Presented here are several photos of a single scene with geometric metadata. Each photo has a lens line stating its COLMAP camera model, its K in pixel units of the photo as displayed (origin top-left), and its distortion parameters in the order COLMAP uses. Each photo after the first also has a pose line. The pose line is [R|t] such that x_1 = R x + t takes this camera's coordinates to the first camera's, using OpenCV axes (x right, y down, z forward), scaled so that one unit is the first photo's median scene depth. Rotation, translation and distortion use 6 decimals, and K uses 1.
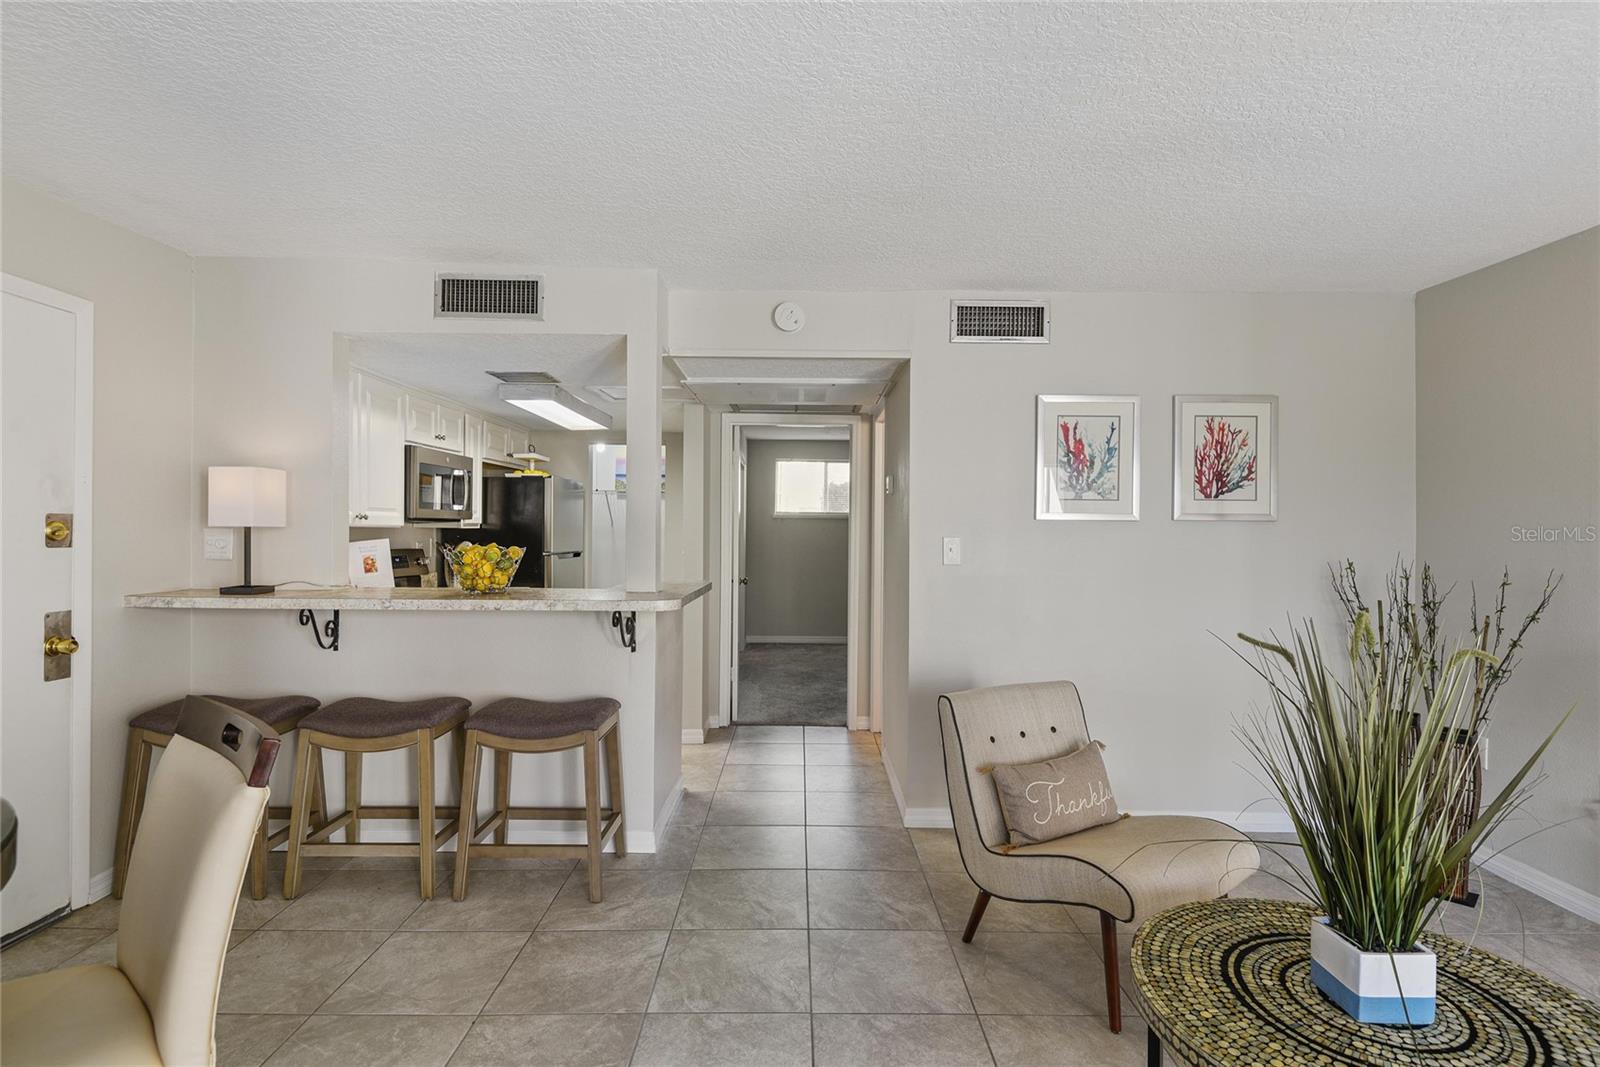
lens RADIAL K [[778.9, 0, 812.1], [0, 778.9, 527.9], [0, 0, 1]] dist [0.027085, -0.024779]
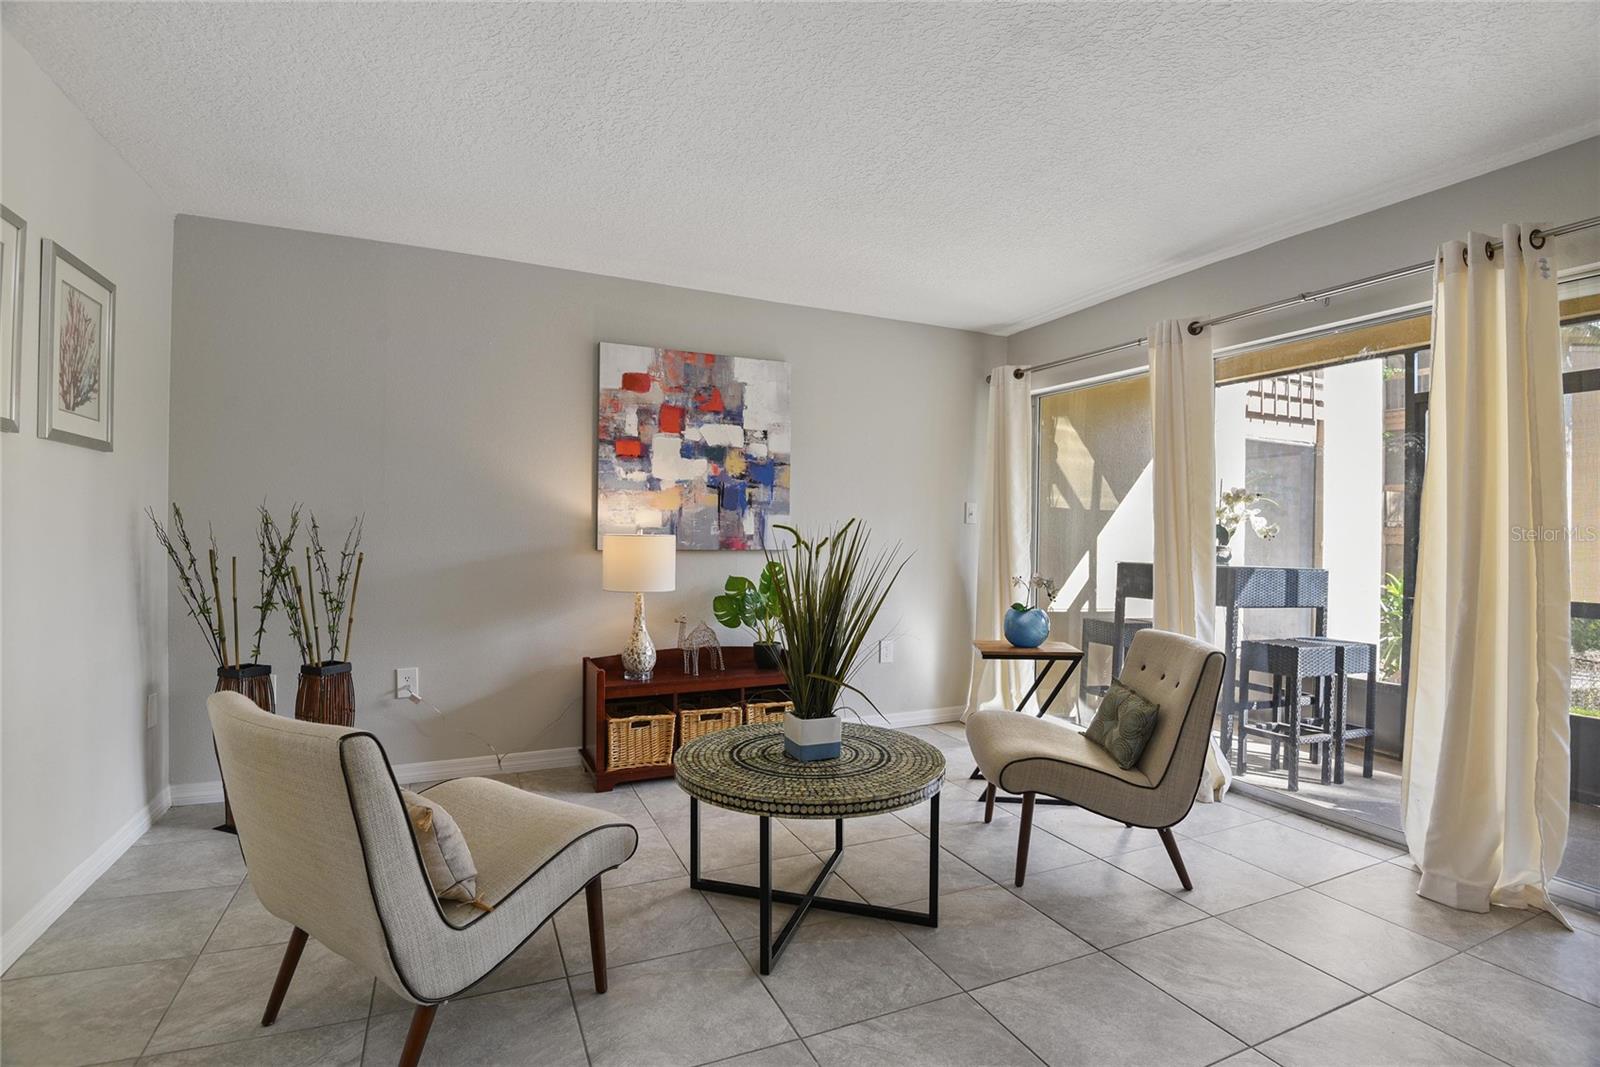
lens RADIAL K [[764.4, 0, 795.6], [0, 764.4, 530.8], [0, 0, 1]] dist [0.001277, -0.034073]
pose [[-0.388658, -0.015600, 0.921250, -0.314738], [-0.021396, 0.999740, 0.007902, 0.046991], [-0.921134, -0.016640, -0.388891, 0.681817]]
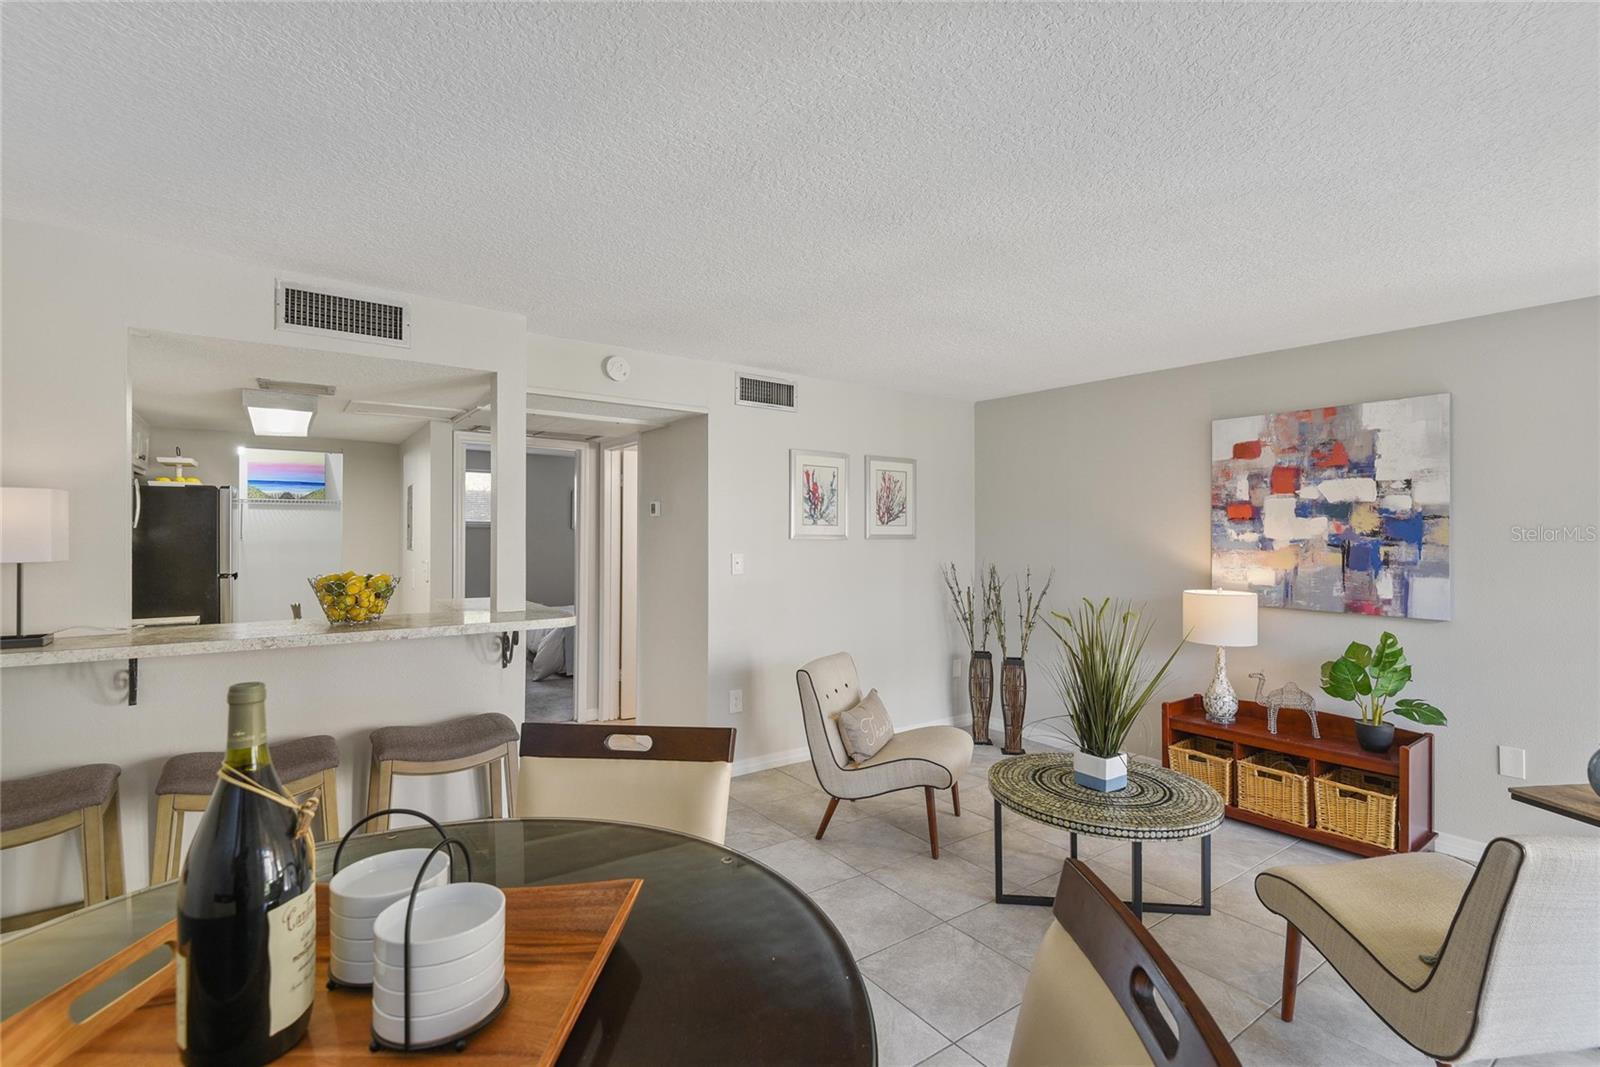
lens RADIAL K [[714.9, 0, 803.7], [0, 714.9, 531.4], [0, 0, 1]] dist [0.016633, -0.013050]
pose [[0.819119, -0.002471, 0.573619, -0.416410], [-0.000451, 0.999988, 0.004951, -0.031219], [-0.573624, -0.004314, 0.819107, -0.043577]]
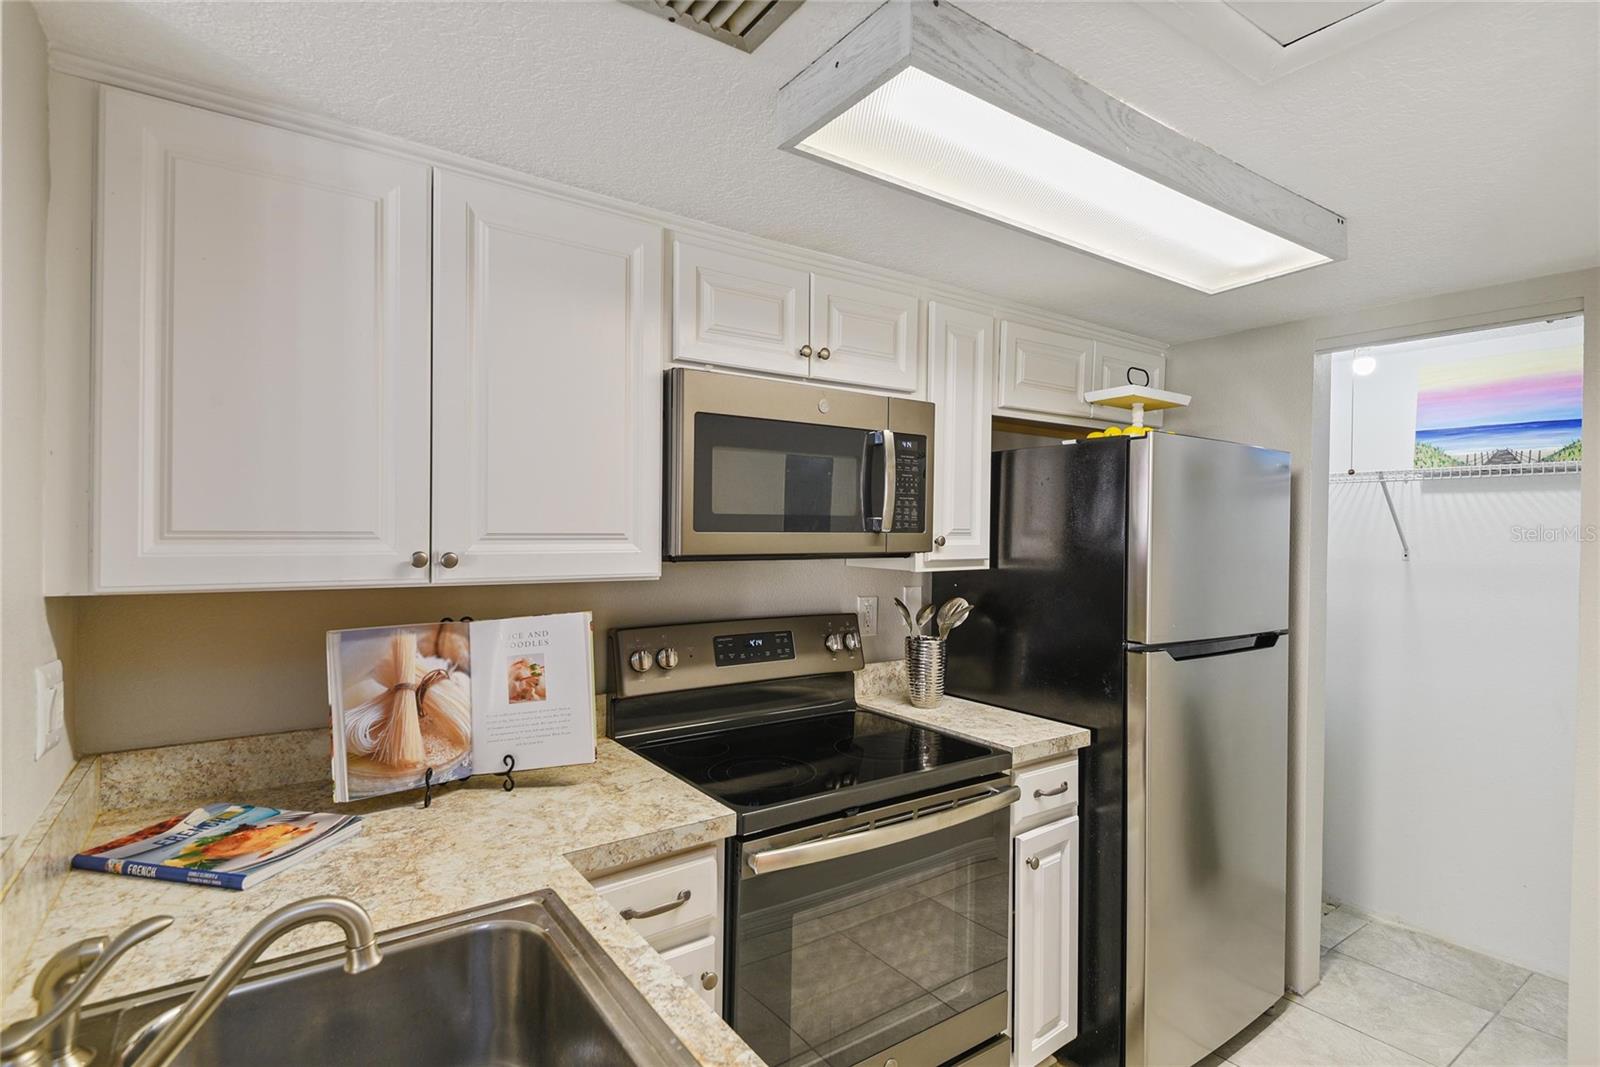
lens RADIAL K [[790.6, 0, 802.0], [0, 790.6, 528.8], [0, 0, 1]] dist [0.039267, -0.027413]
pose [[0.571365, 0.002289, -0.820693, -0.186894], [-0.005341, 0.999985, -0.000929, -0.031721], [0.820678, 0.004914, 0.571369, 1.001820]]
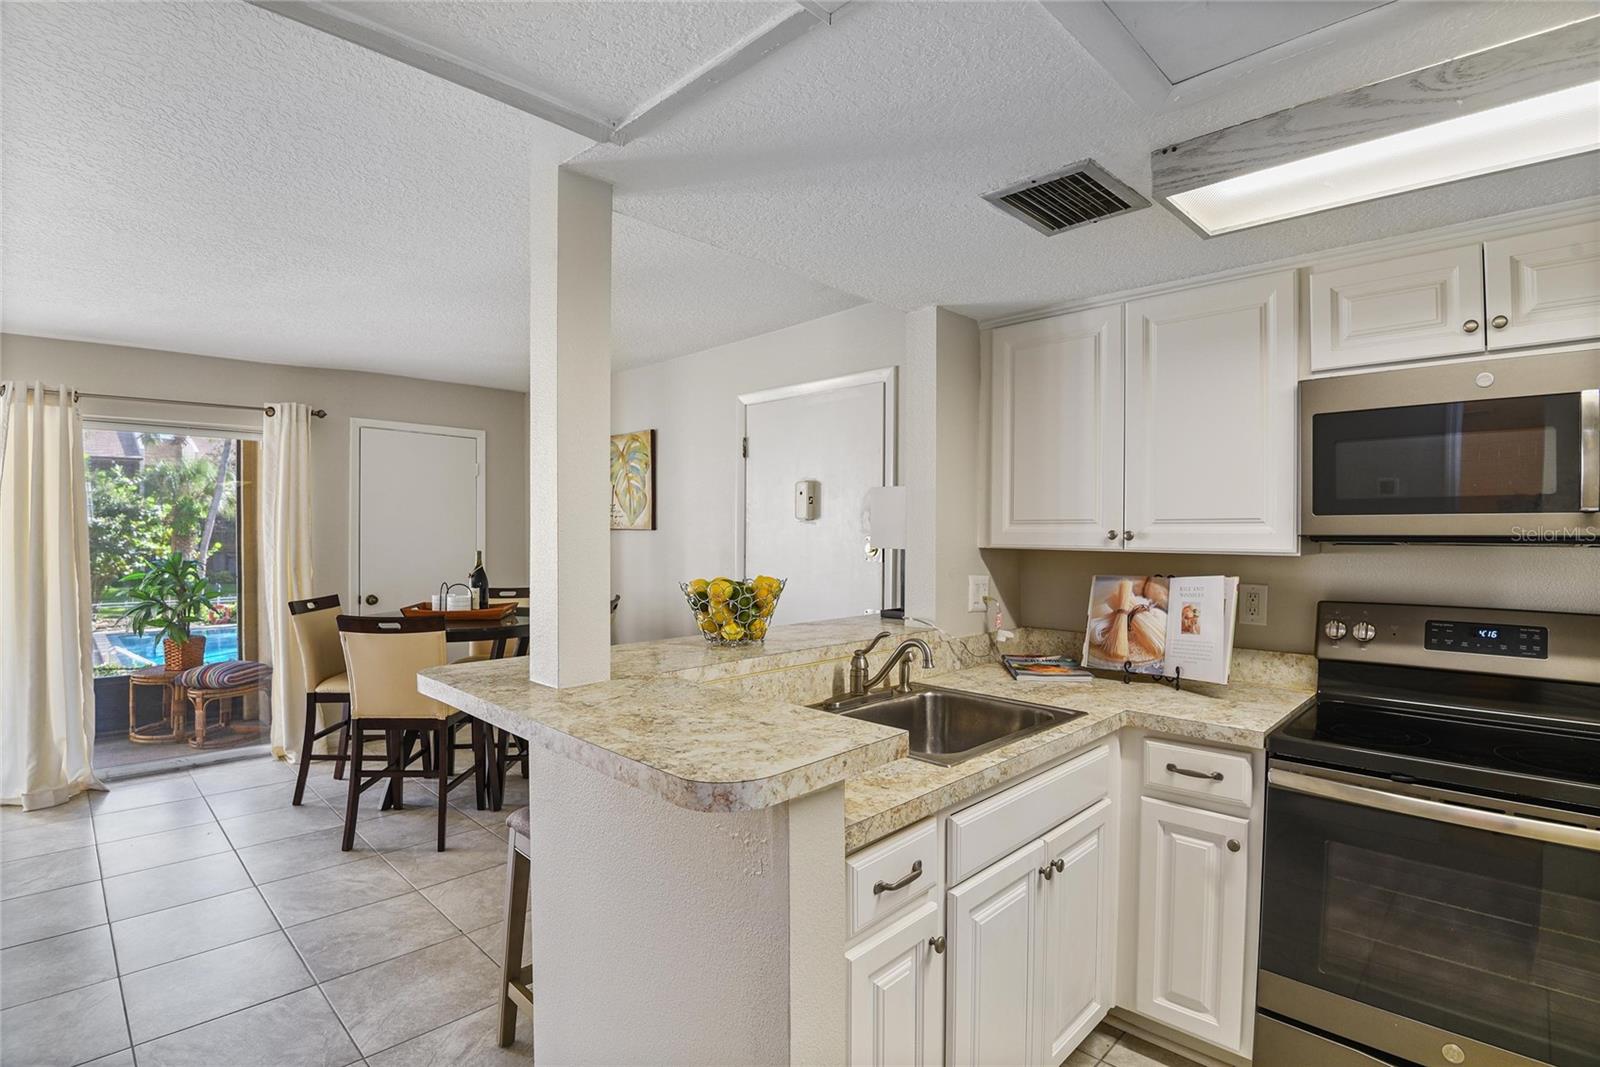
lens RADIAL K [[764.4, 0, 795.6], [0, 764.4, 530.8], [0, 0, 1]] dist [0.001277, -0.034073]
pose [[-0.714900, -0.008278, -0.699178, 0.030667], [-0.005227, 0.999965, -0.006495, -0.013424], [0.699208, -0.000988, -0.714918, 1.351893]]
